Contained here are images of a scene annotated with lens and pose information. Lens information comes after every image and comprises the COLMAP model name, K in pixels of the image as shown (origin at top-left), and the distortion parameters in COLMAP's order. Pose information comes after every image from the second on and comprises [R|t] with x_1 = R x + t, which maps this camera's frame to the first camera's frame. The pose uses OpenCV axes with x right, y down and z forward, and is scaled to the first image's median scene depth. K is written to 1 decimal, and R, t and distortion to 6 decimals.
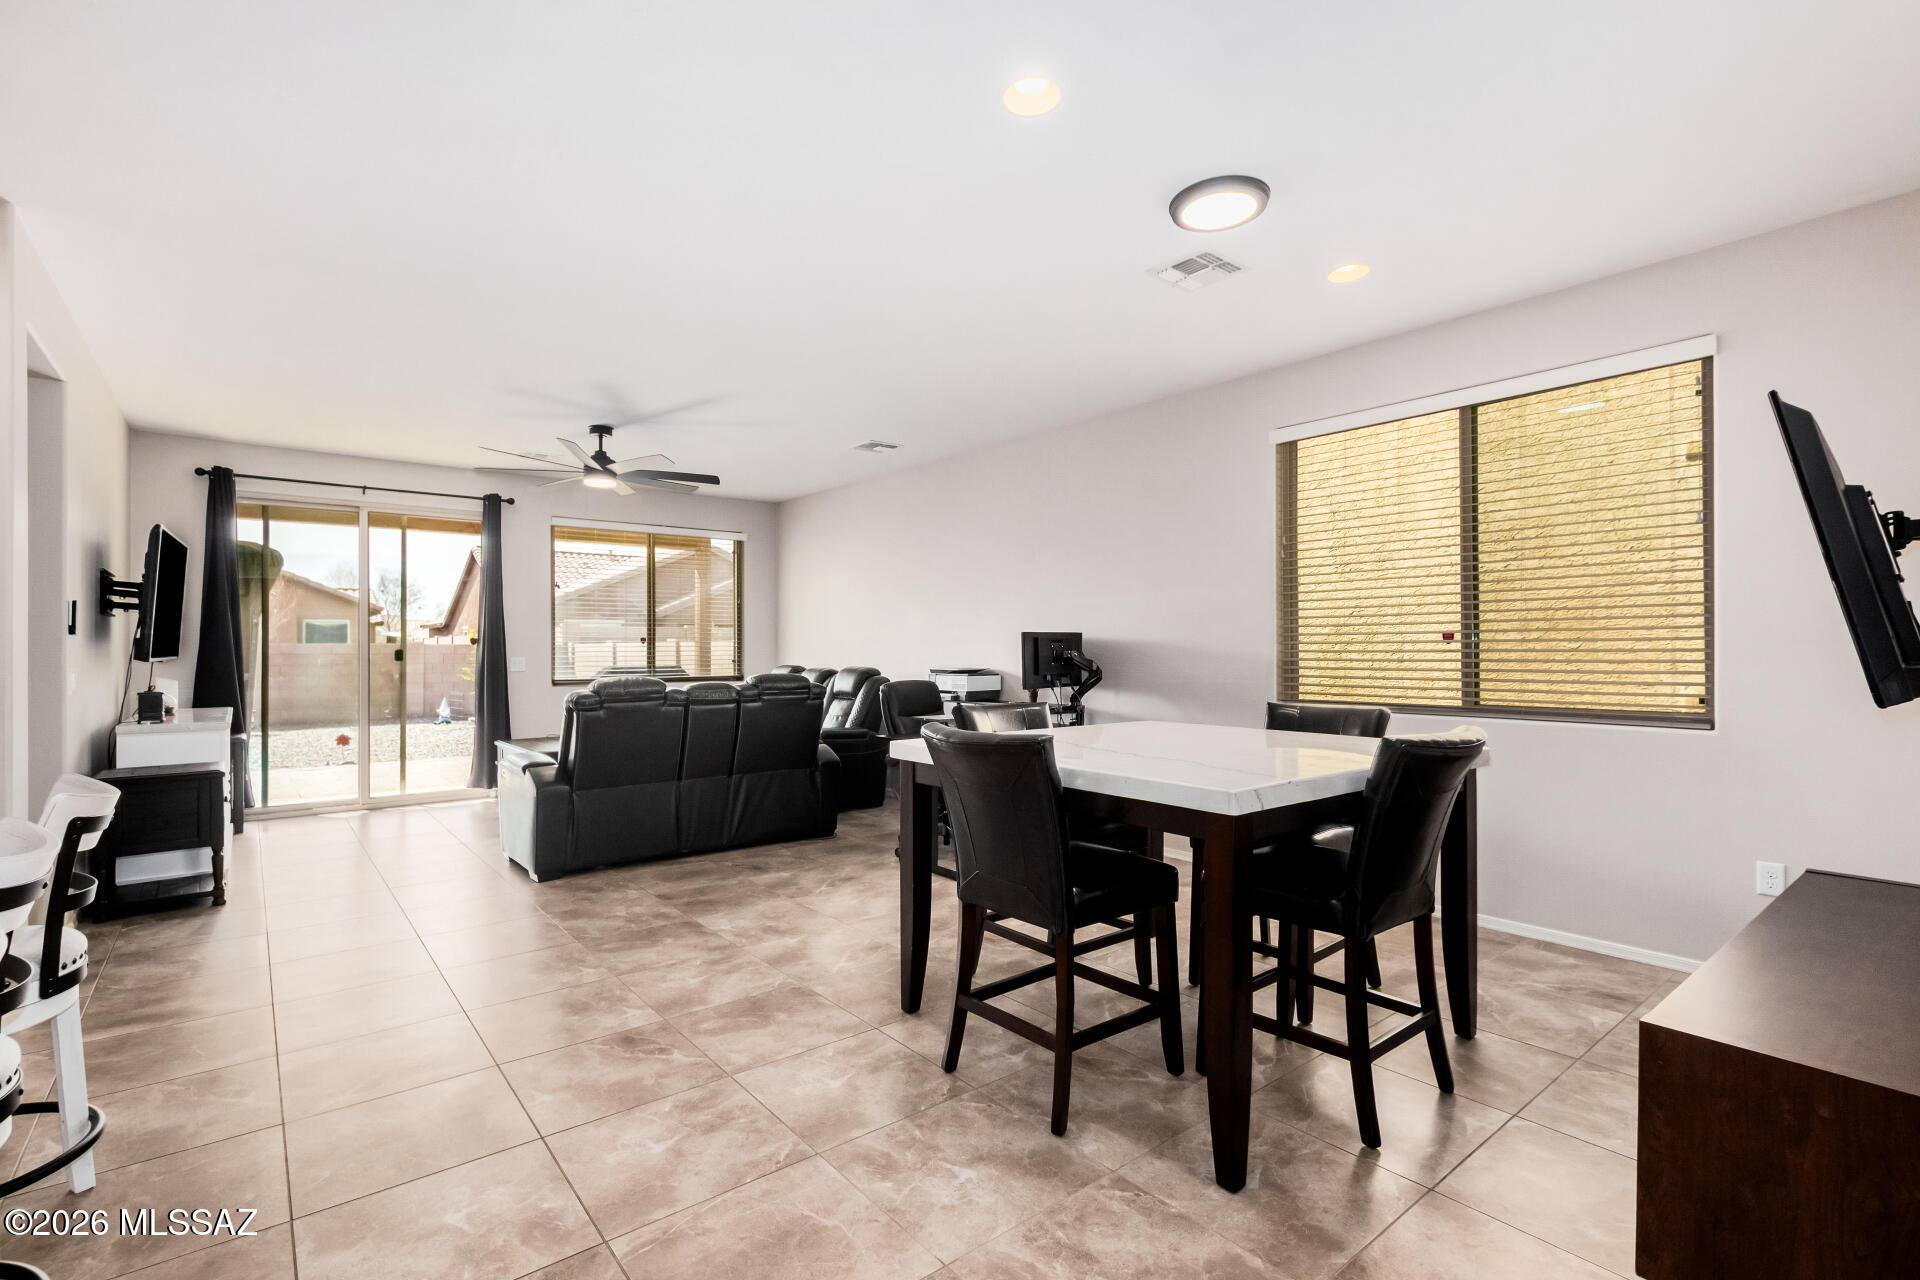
lens RADIAL K [[880.8, 0, 965.3], [0, 880.8, 642.0], [0, 0, 1]] dist [0.006760, -0.004578]
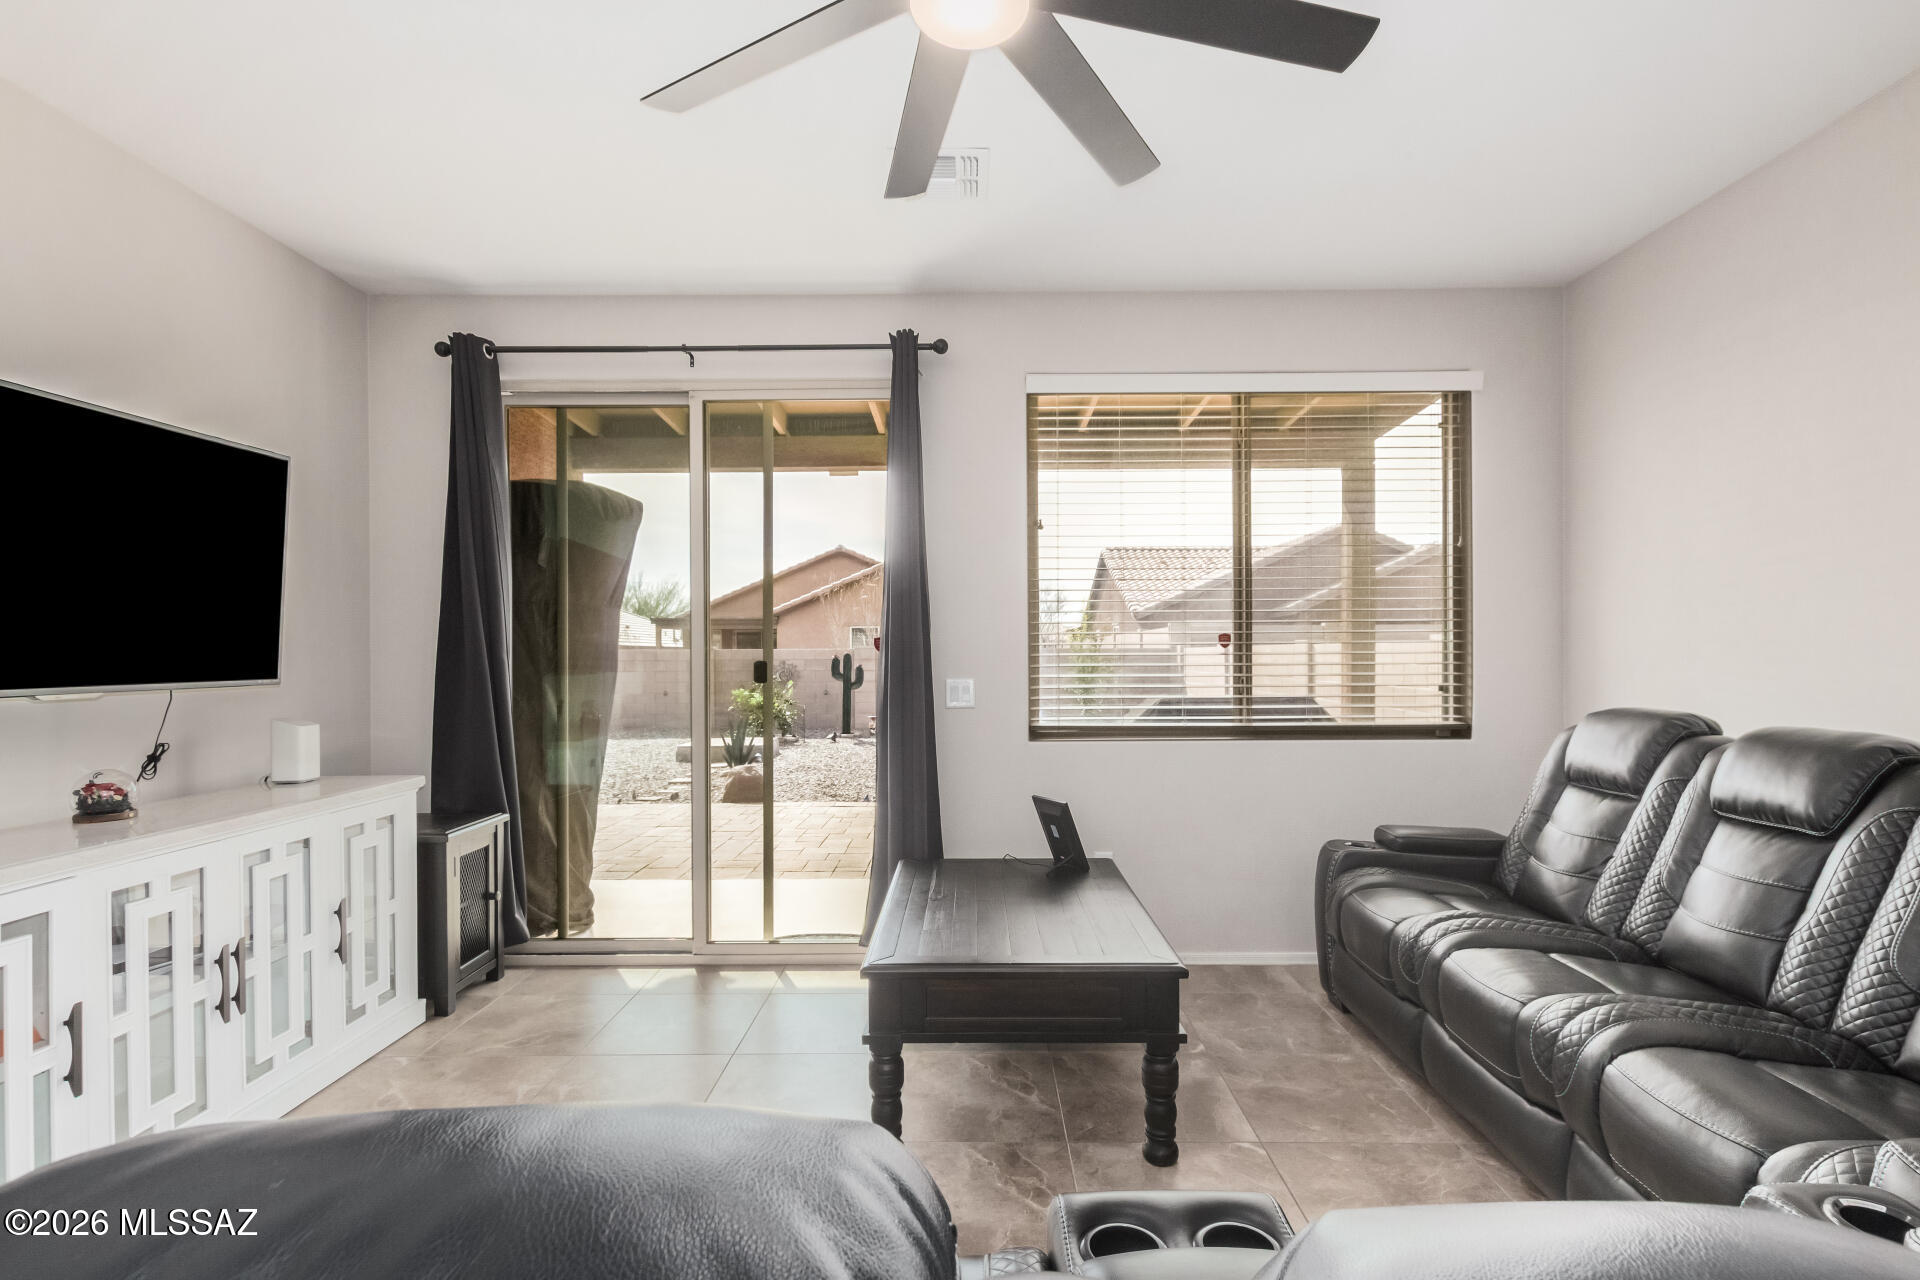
lens RADIAL K [[880.8, 0, 966.0], [0, 880.8, 662.5], [0, 0, 1]] dist [0.006760, -0.004578]
pose [[0.767947, 0.007024, -0.640474, -0.304987], [0.005719, 0.999825, 0.017822, 0.000461], [0.640487, -0.017349, 0.767773, 0.967252]]
